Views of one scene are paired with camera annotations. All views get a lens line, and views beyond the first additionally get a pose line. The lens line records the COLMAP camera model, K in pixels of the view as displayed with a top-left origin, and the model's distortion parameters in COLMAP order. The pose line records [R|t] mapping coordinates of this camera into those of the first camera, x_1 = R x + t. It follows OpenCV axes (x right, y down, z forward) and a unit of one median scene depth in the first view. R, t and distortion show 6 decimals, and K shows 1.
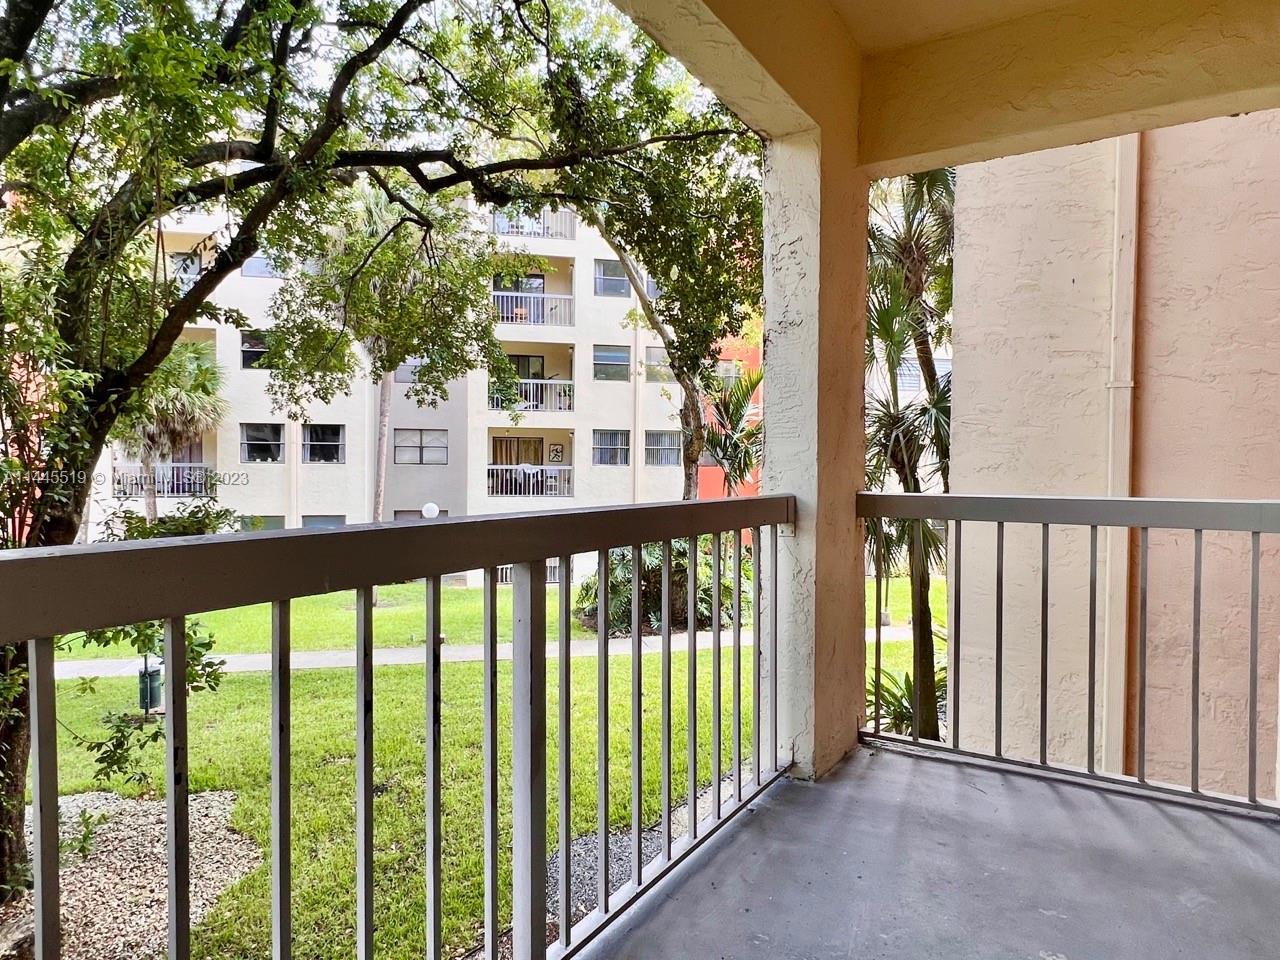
lens RADIAL K [[790.7, 0, 635.8], [0, 790.7, 477.7], [0, 0, 1]] dist [0.000024, -0.001198]
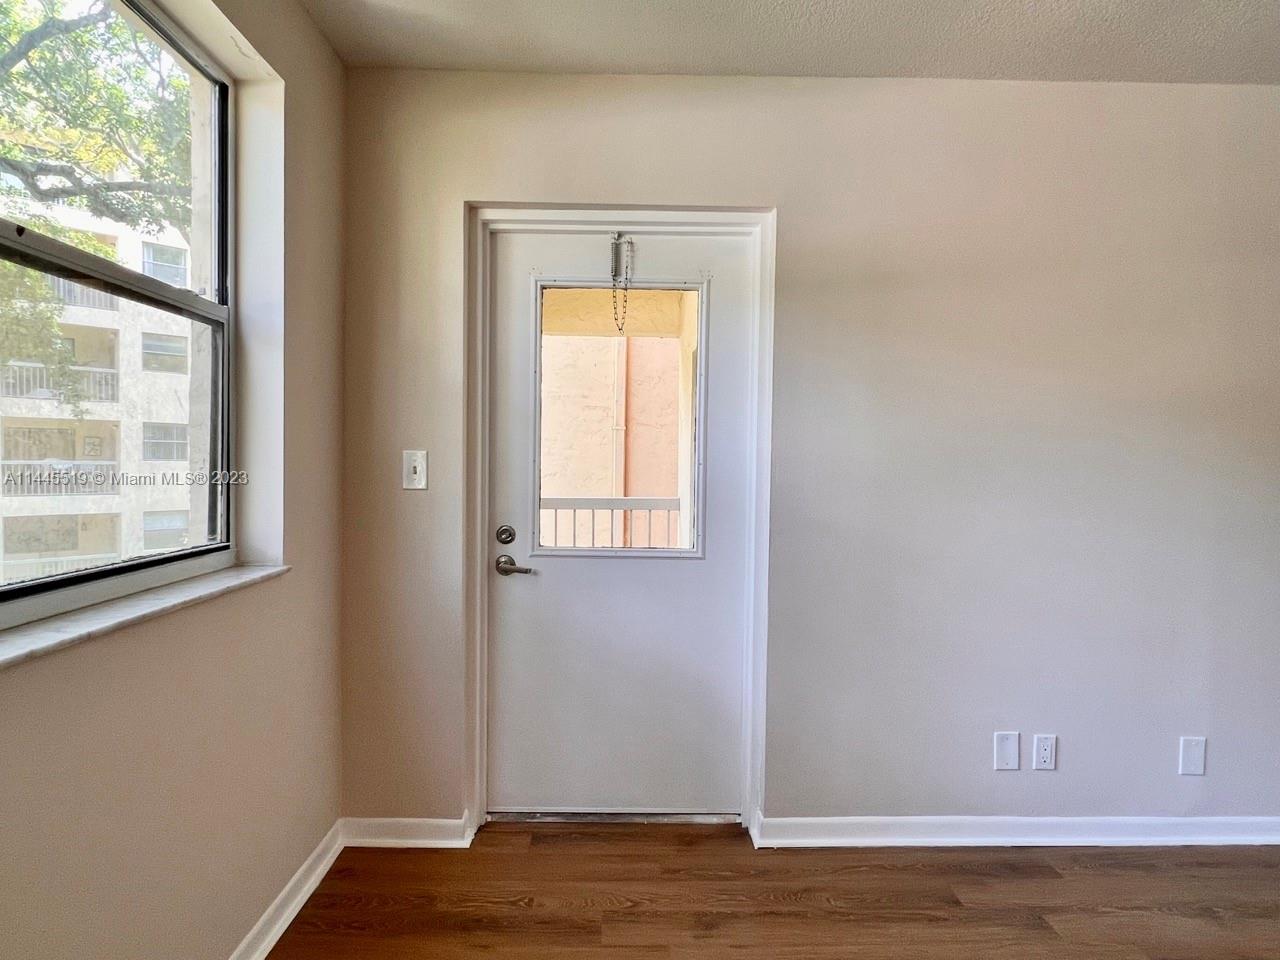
lens RADIAL K [[790.7, 0, 635.8], [0, 790.7, 477.7], [0, 0, 1]] dist [0.000024, -0.001198]
pose [[0.839253, -0.007092, 0.543695, -0.174349], [-0.000003, 0.999915, 0.013047, -0.017289], [-0.543741, -0.010951, 0.839182, -0.277150]]
